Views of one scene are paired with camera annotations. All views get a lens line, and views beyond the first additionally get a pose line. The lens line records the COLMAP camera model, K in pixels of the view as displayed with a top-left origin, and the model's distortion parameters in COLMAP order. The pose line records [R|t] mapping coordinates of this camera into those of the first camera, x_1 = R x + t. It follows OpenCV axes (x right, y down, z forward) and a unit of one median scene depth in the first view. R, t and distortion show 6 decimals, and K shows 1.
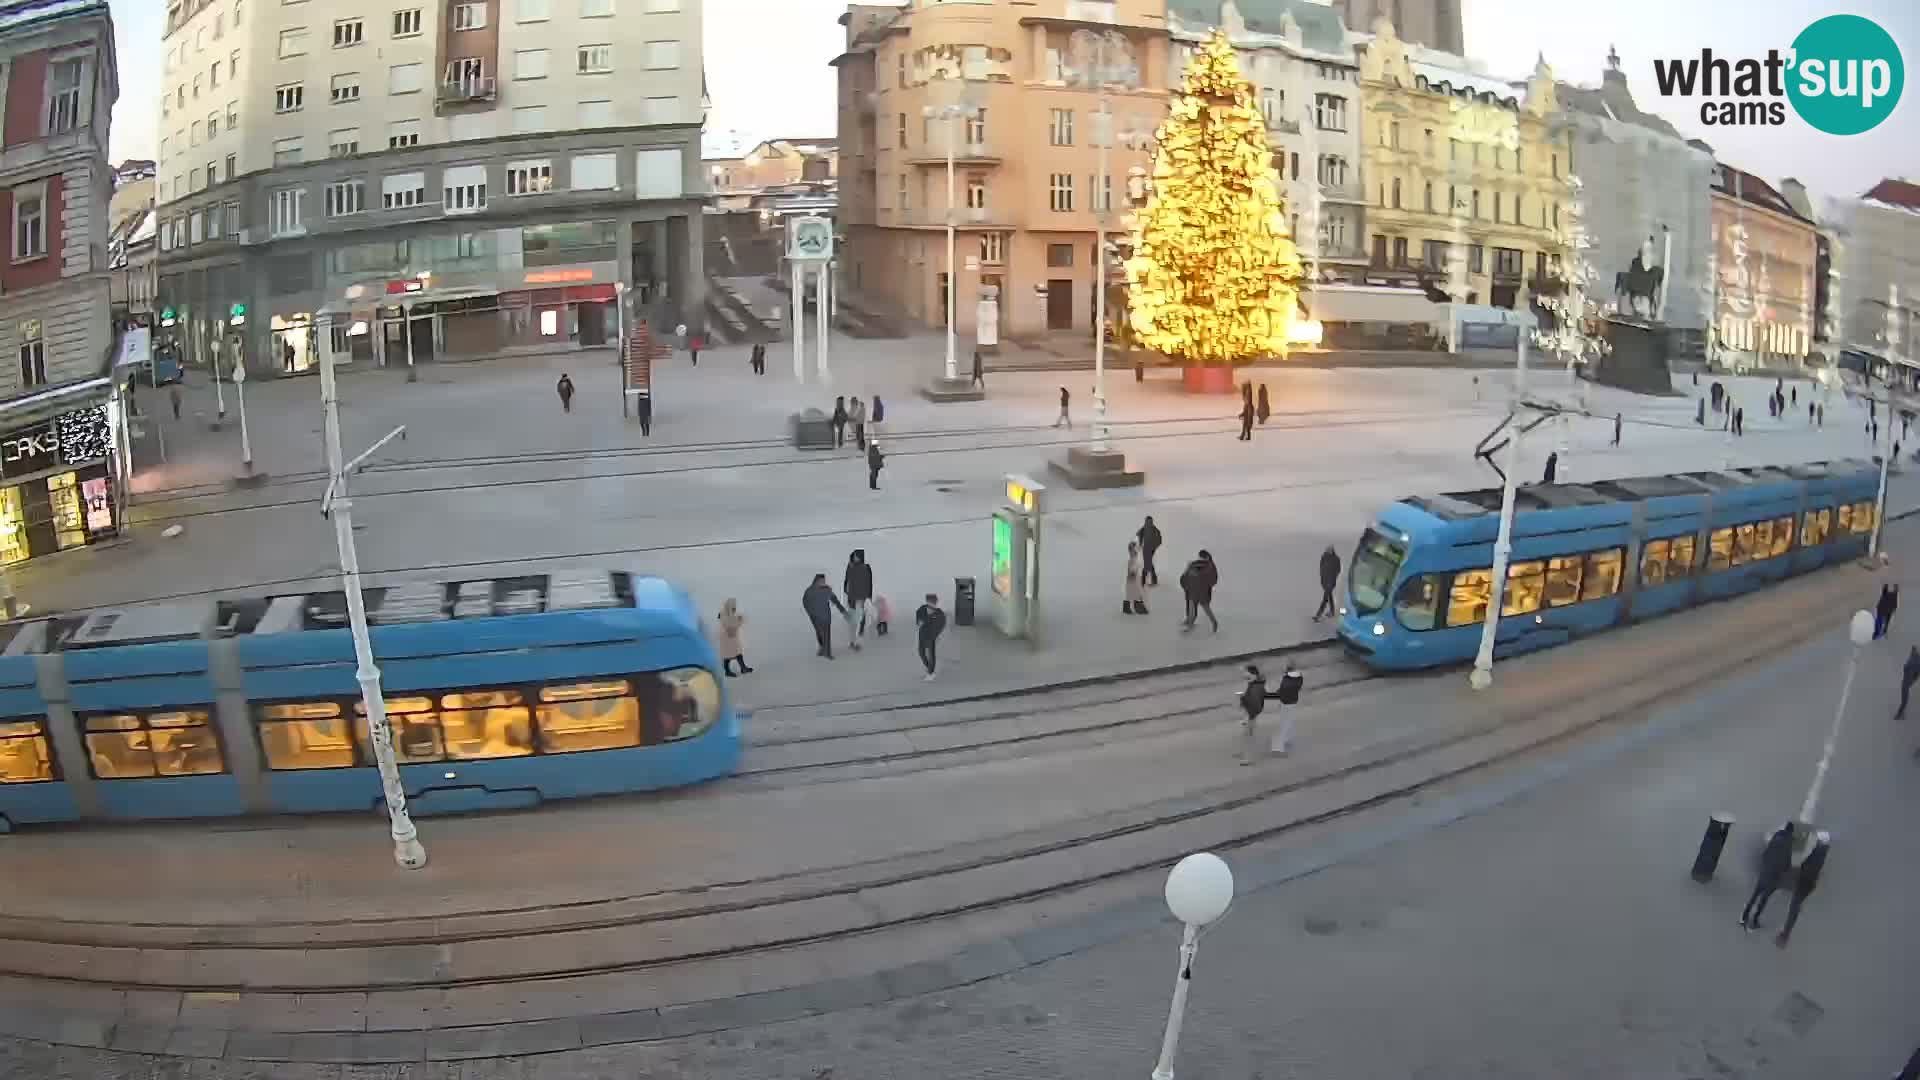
lens RADIAL K [[1993.4, 0, 959.8], [0, 1993.4, 540.0], [0, 0, 1]] dist [-0.003121, 0.004857]
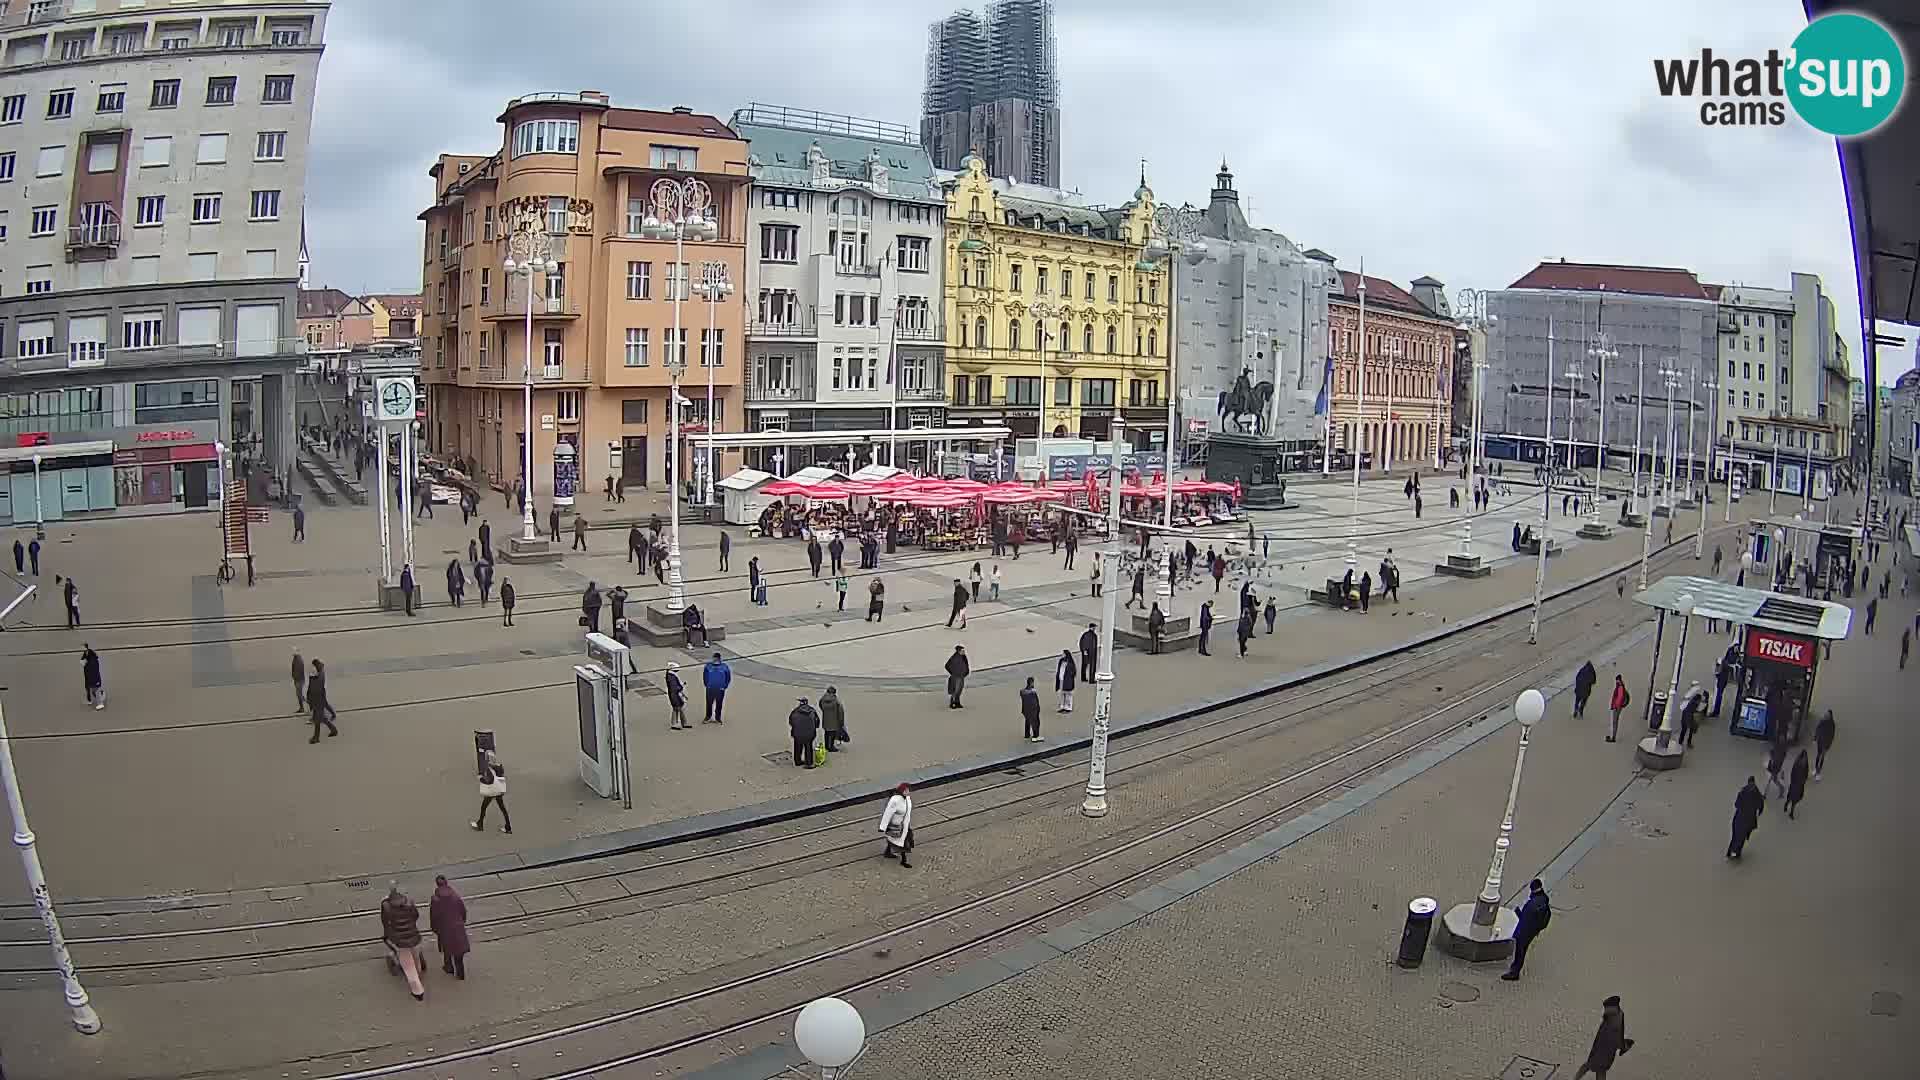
lens RADIAL K [[1993.4, 0, 959.8], [0, 1993.4, 540.0], [0, 0, 1]] dist [-0.003121, 0.004857]
pose [[0.995397, -0.046906, 0.083569, 0.116285], [0.049325, 0.998414, -0.027126, -0.040567], [-0.082164, 0.031123, 0.996133, -0.002760]]
